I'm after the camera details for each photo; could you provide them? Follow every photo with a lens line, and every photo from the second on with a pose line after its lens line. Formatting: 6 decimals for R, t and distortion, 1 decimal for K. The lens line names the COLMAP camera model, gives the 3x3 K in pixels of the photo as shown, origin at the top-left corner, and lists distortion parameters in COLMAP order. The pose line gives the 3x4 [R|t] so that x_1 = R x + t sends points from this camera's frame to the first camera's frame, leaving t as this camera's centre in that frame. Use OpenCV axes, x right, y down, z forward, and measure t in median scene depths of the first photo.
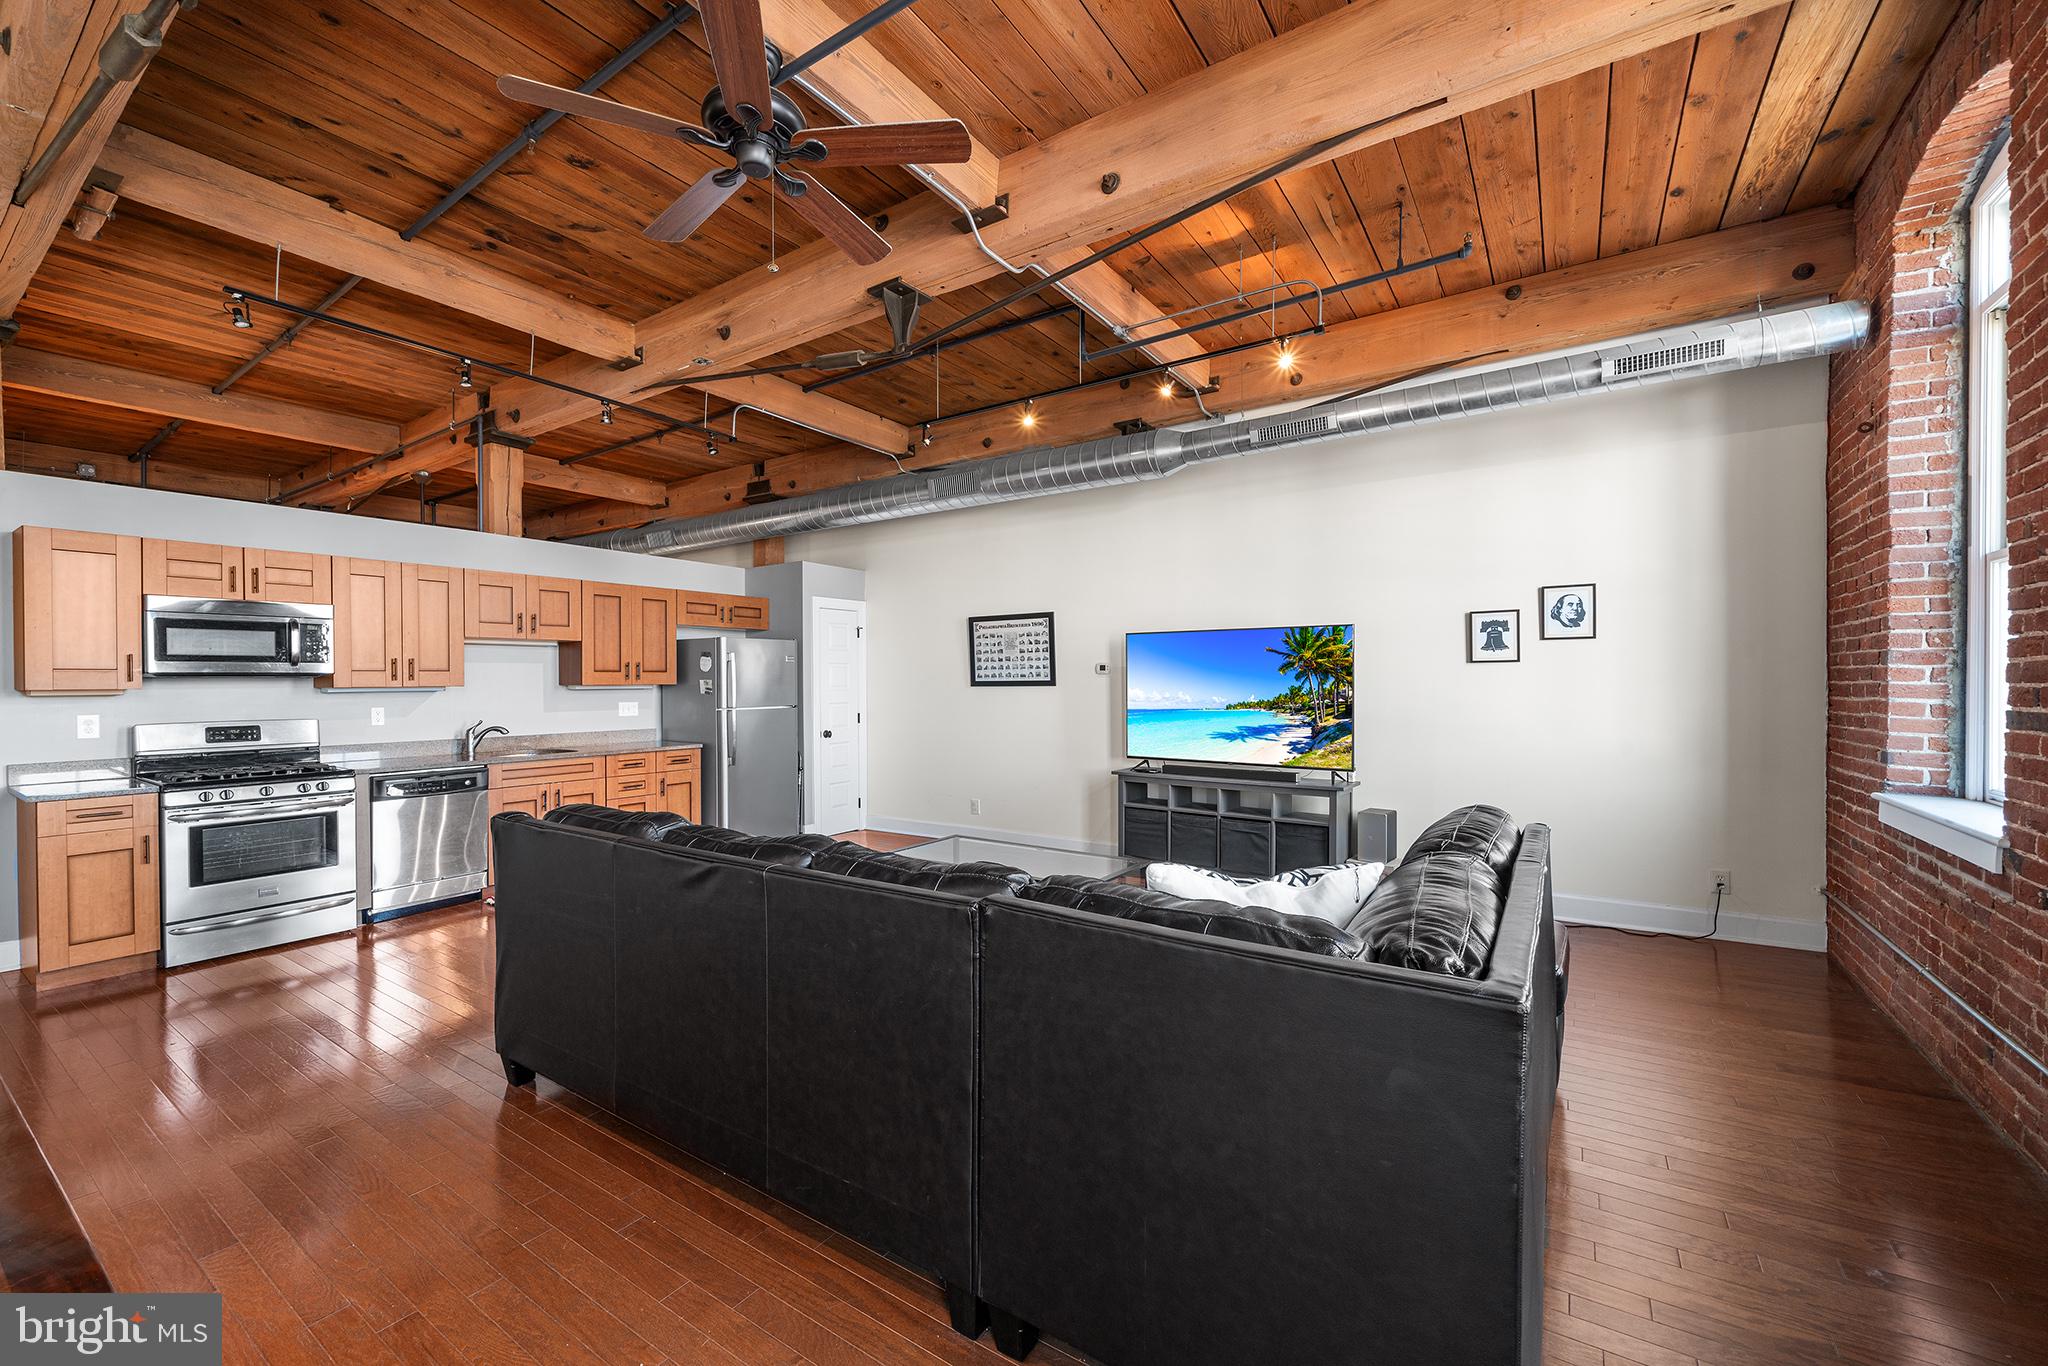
lens RADIAL K [[826.7, 0, 938.2], [0, 826.7, 686.4], [0, 0, 1]] dist [-0.002744, -0.000482]
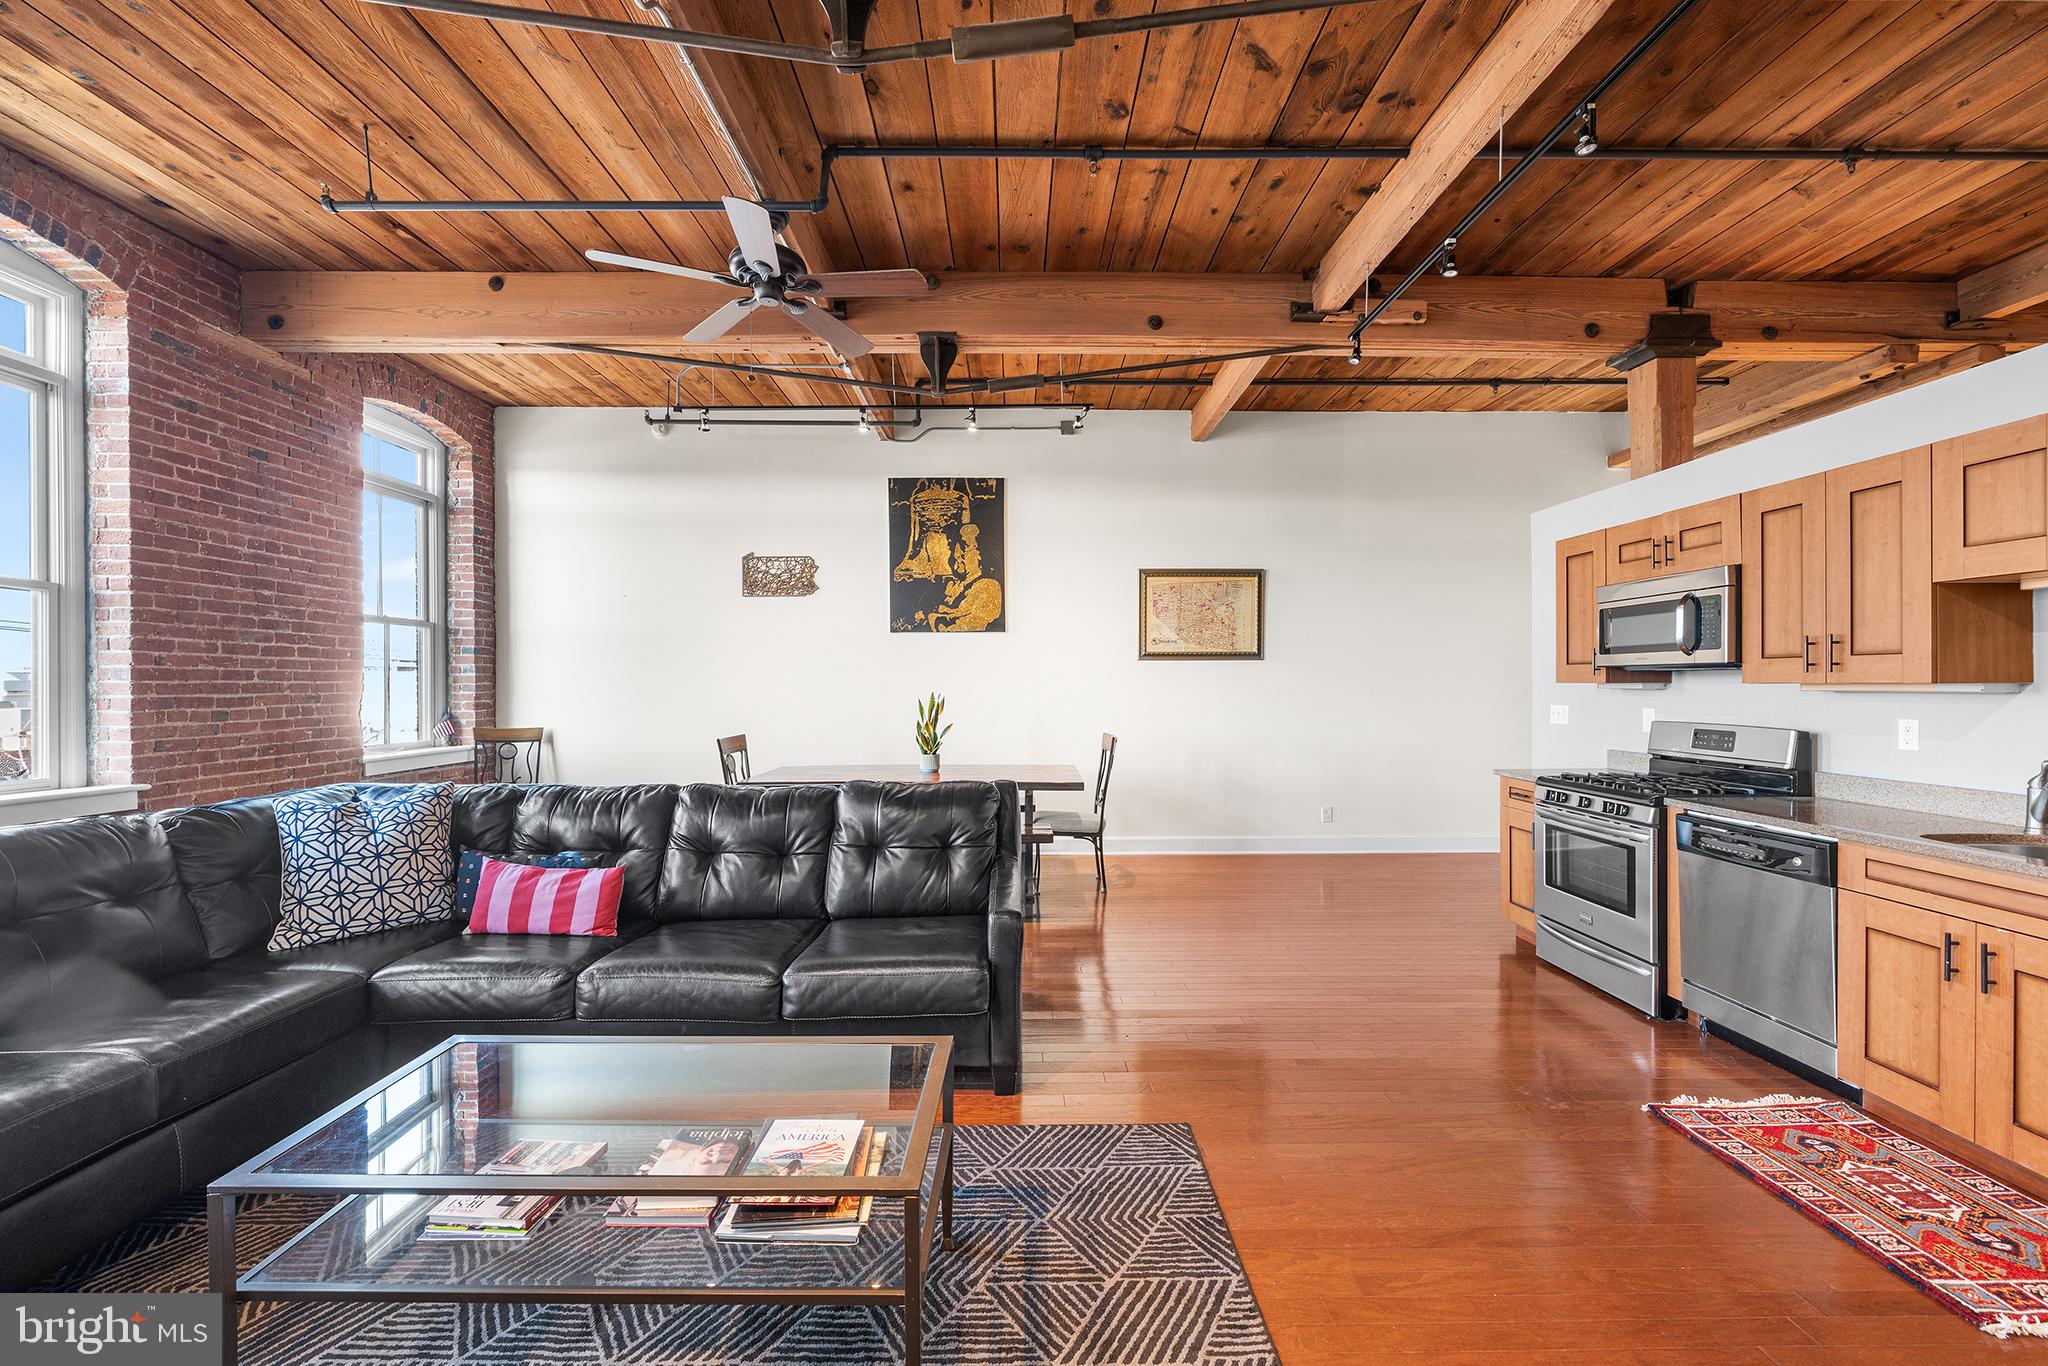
lens RADIAL K [[826.7, 0, 1022.4], [0, 826.7, 688.0], [0, 0, 1]] dist [-0.002744, -0.000482]
pose [[-0.763734, 0.012885, -0.645402, 0.180832], [0.001583, 0.999835, 0.018088, -0.008309], [0.645529, 0.012793, -0.763629, 1.176225]]
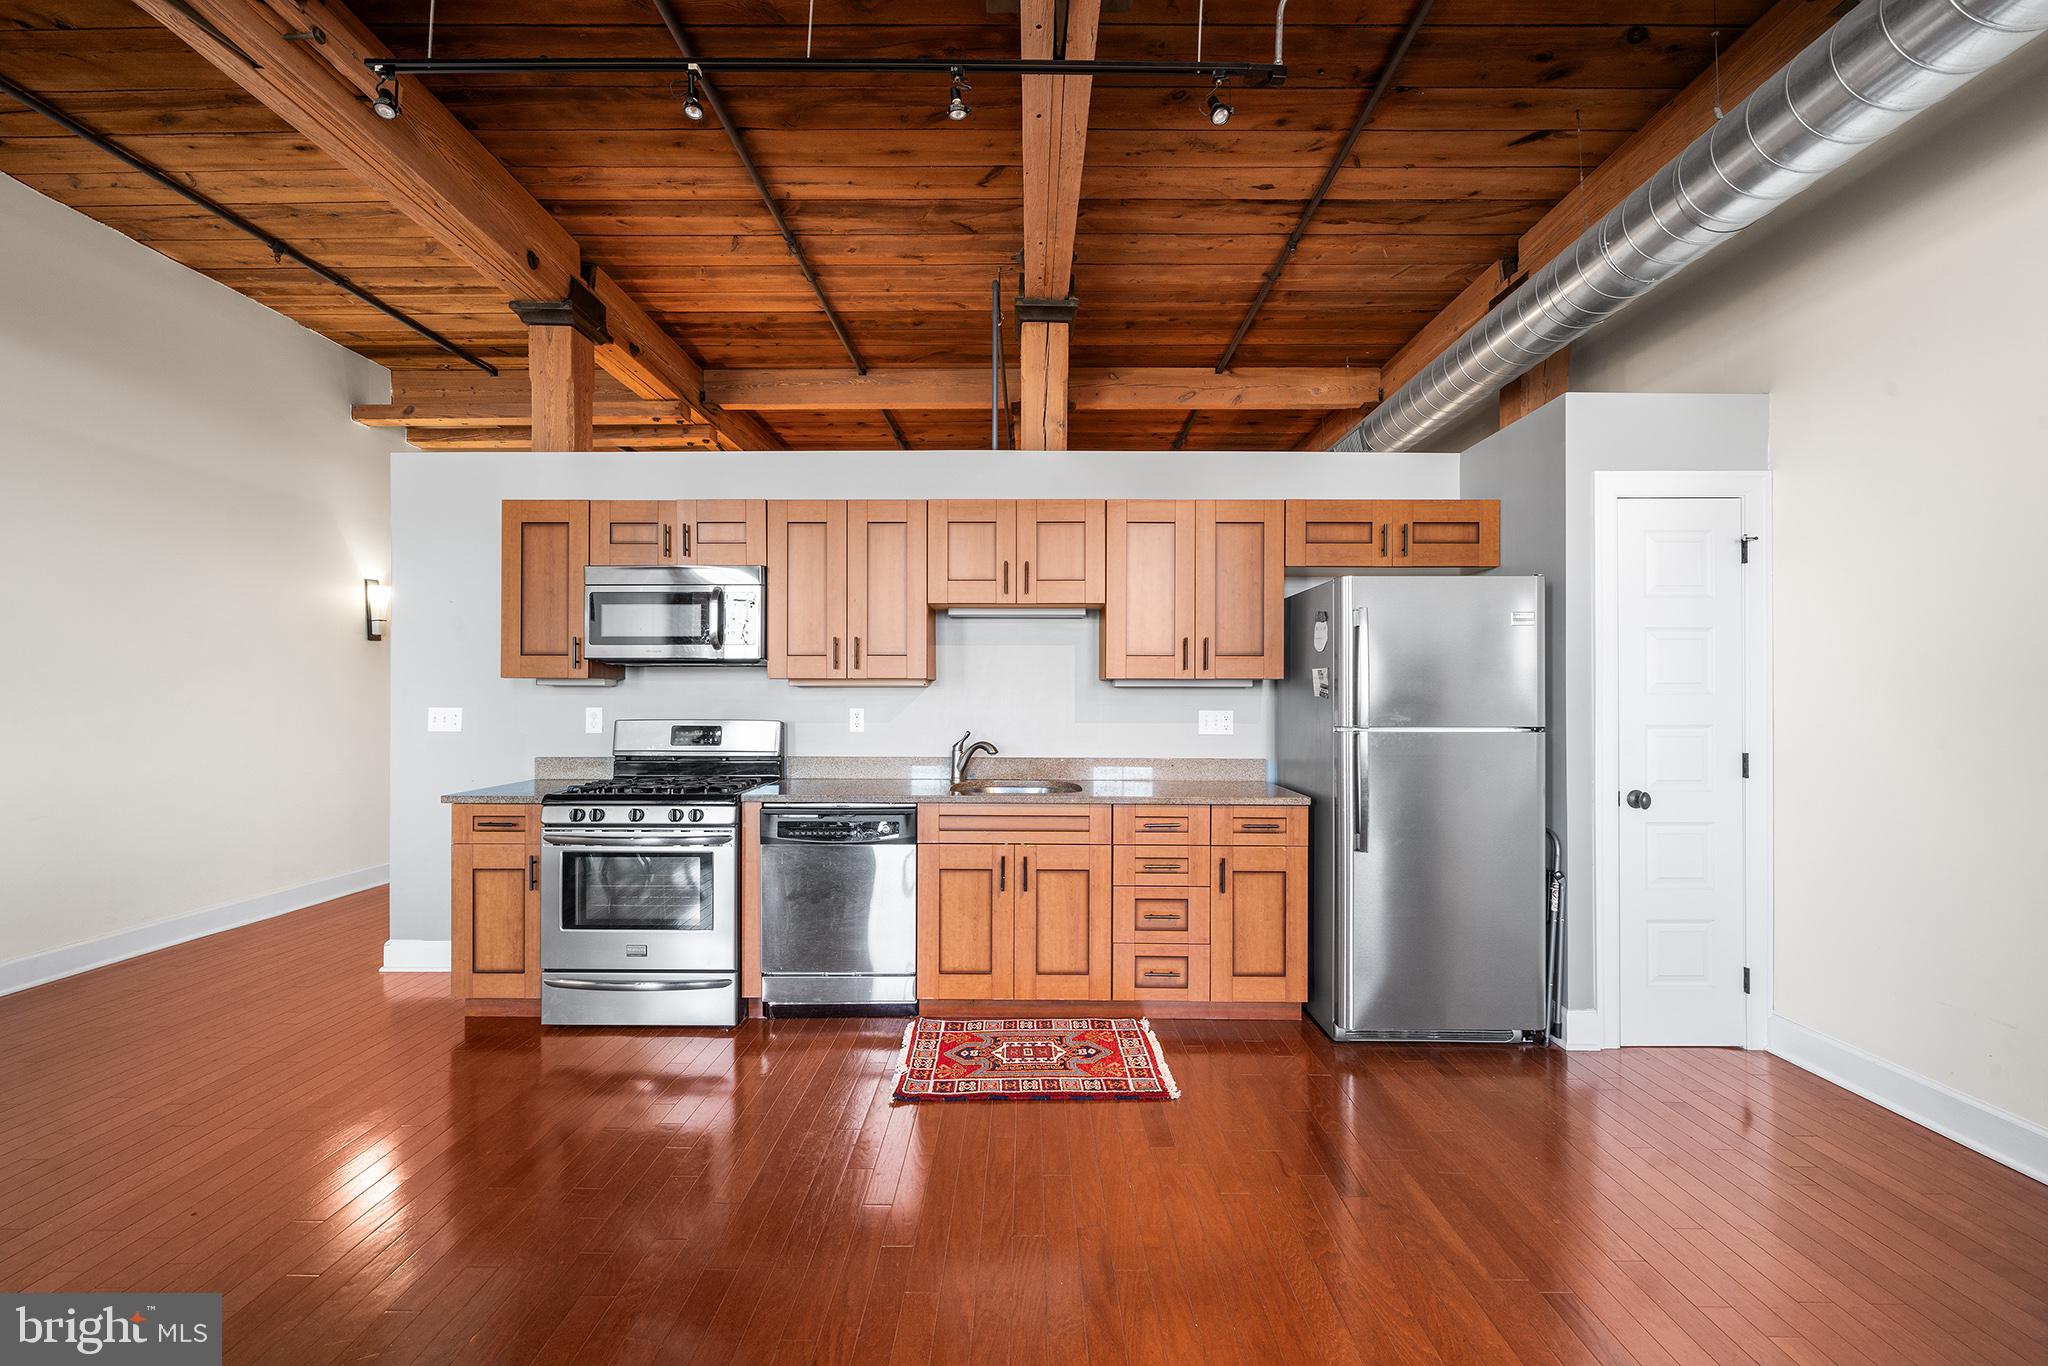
lens RADIAL K [[826.7, 0, 1047.0], [0, 826.7, 689.3], [0, 0, 1]] dist [-0.002744, -0.000482]
pose [[0.635729, 0.004439, -0.771900, -0.005042], [-0.012267, 0.999915, -0.004353, 0.011732], [0.771815, 0.012236, 0.635729, 0.747095]]
